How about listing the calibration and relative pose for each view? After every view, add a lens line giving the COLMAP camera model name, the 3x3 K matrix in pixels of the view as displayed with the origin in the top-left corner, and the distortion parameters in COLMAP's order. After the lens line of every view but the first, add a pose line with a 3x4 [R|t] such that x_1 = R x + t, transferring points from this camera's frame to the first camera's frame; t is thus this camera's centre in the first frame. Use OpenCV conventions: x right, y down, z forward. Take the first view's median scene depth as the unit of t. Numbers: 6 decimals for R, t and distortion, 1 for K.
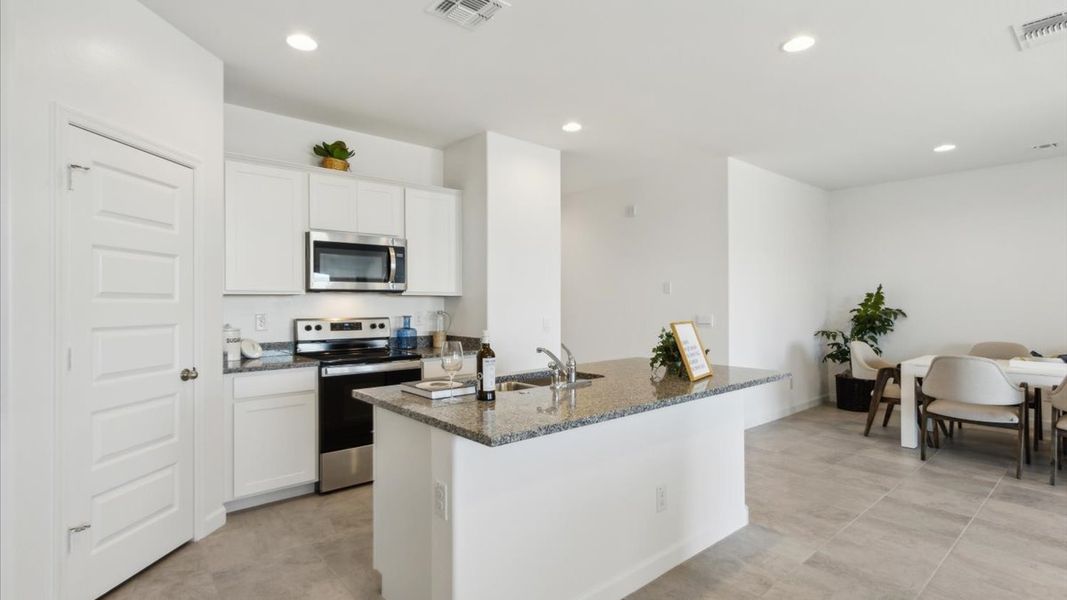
lens RADIAL K [[501.6, 0, 528.7], [0, 501.6, 302.4], [0, 0, 1]] dist [0.001010, 0.000103]
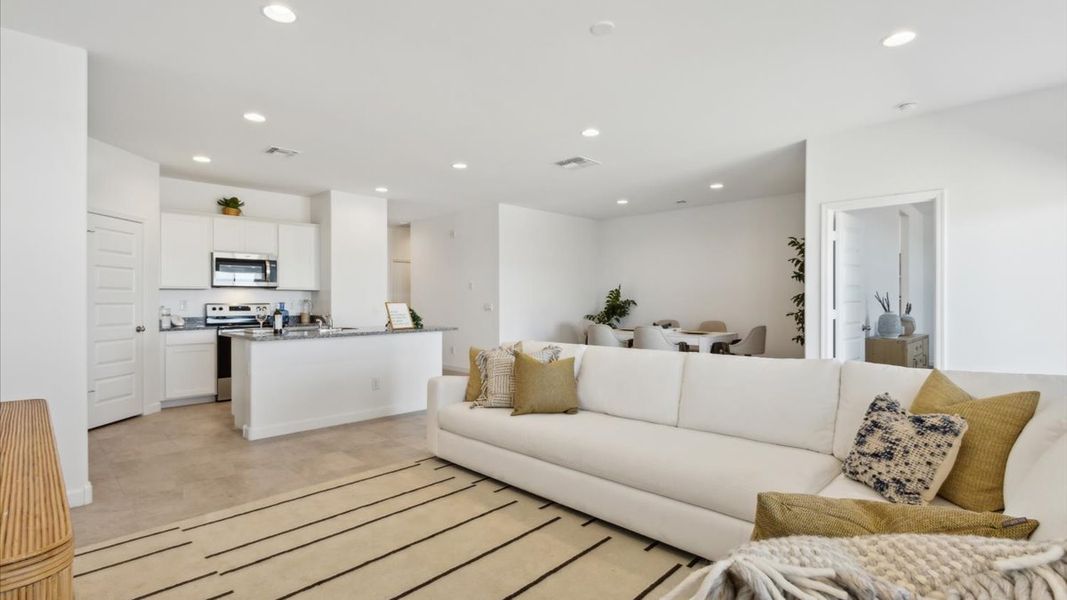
lens RADIAL K [[493.5, 0, 529.5], [0, 493.5, 301.9], [0, 0, 1]] dist [0.000696, 0.000094]
pose [[0.996331, 0.000452, 0.085581, 0.457855], [-0.000709, 0.999995, 0.002967, 0.021399], [-0.085580, -0.003017, 0.996327, -0.715601]]
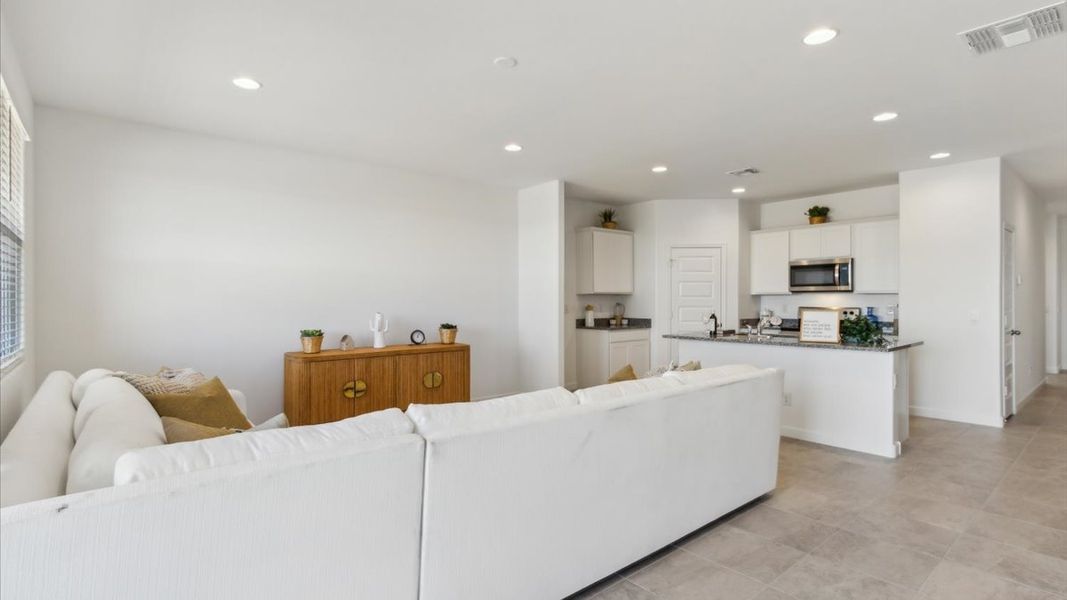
lens RADIAL K [[505.2, 0, 529.0], [0, 505.2, 299.0], [0, 0, 1]] dist [-0.000737, -0.000390]
pose [[-0.008117, 0.001528, -0.999966, 1.391383], [0.006830, 0.999976, 0.001473, -0.006482], [0.999944, -0.006818, -0.008127, 0.004072]]
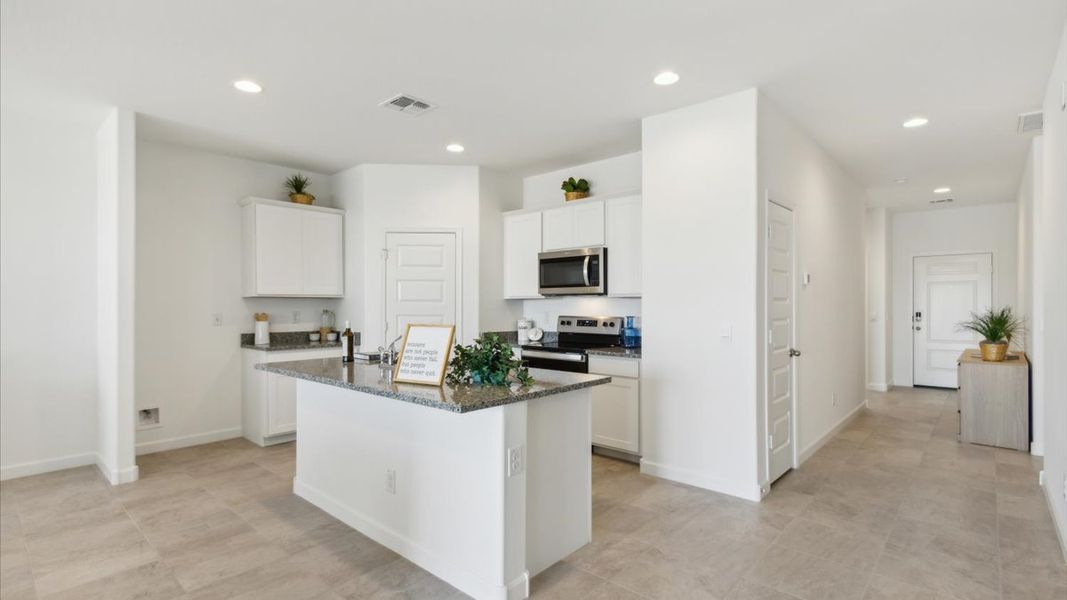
lens RADIAL K [[501.6, 0, 528.7], [0, 501.6, 302.4], [0, 0, 1]] dist [0.001010, 0.000103]
pose [[0.131986, -0.003796, -0.991244, 0.868573], [0.004267, 0.999986, -0.003261, 0.000197], [0.991242, -0.003799, 0.132000, 0.714219]]
